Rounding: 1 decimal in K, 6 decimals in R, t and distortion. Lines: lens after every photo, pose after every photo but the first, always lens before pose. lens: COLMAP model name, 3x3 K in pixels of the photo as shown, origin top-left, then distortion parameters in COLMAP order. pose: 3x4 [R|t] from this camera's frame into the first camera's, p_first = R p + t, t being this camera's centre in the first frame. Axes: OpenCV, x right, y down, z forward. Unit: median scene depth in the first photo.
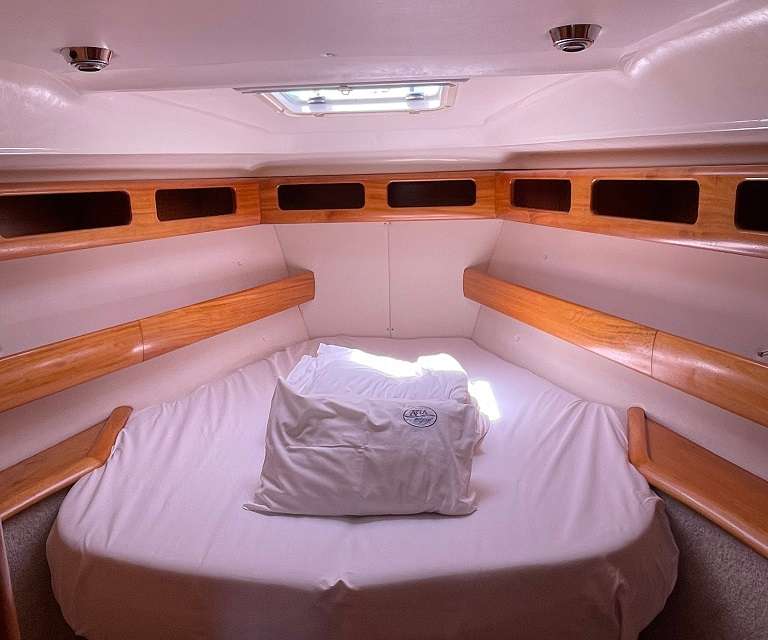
lens RADIAL K [[678.5, 0, 384.0], [0, 678.5, 320.0], [0, 0, 1]] dist [0.001430, -0.008268]
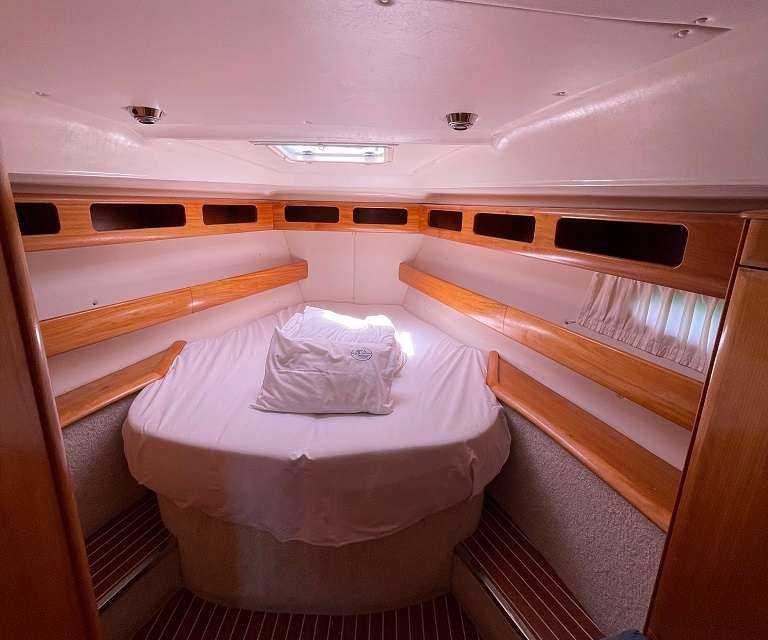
lens RADIAL K [[404.5, 0, 384.0], [0, 404.5, 313.4], [0, 0, 1]] dist [-0.002959, -0.002252]
pose [[0.997395, 0.035754, 0.062646, 0.040574], [-0.039147, 0.997784, 0.053797, -0.008687], [-0.060583, -0.056109, 0.996585, 0.032275]]
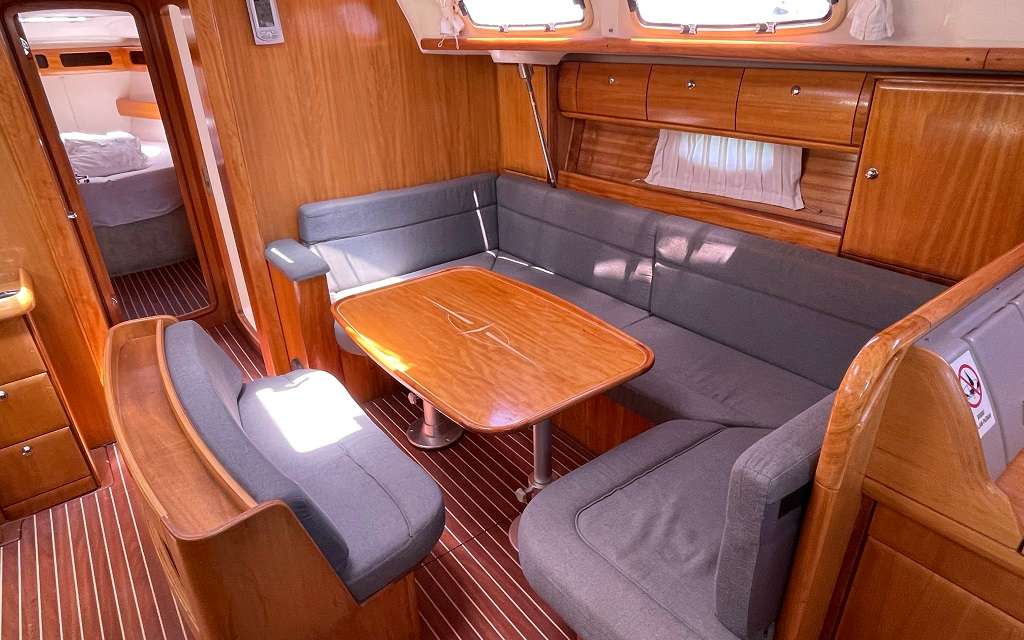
lens RADIAL K [[600.1, 0, 512.0], [0, 600.1, 320.0], [0, 0, 1]] dist [-0.003540, -0.001074]
pose [[0.758750, -0.279560, 0.588340, -0.373055], [0.134975, 0.951092, 0.277858, 0.367209], [-0.637244, -0.131414, 0.759375, -2.027441]]
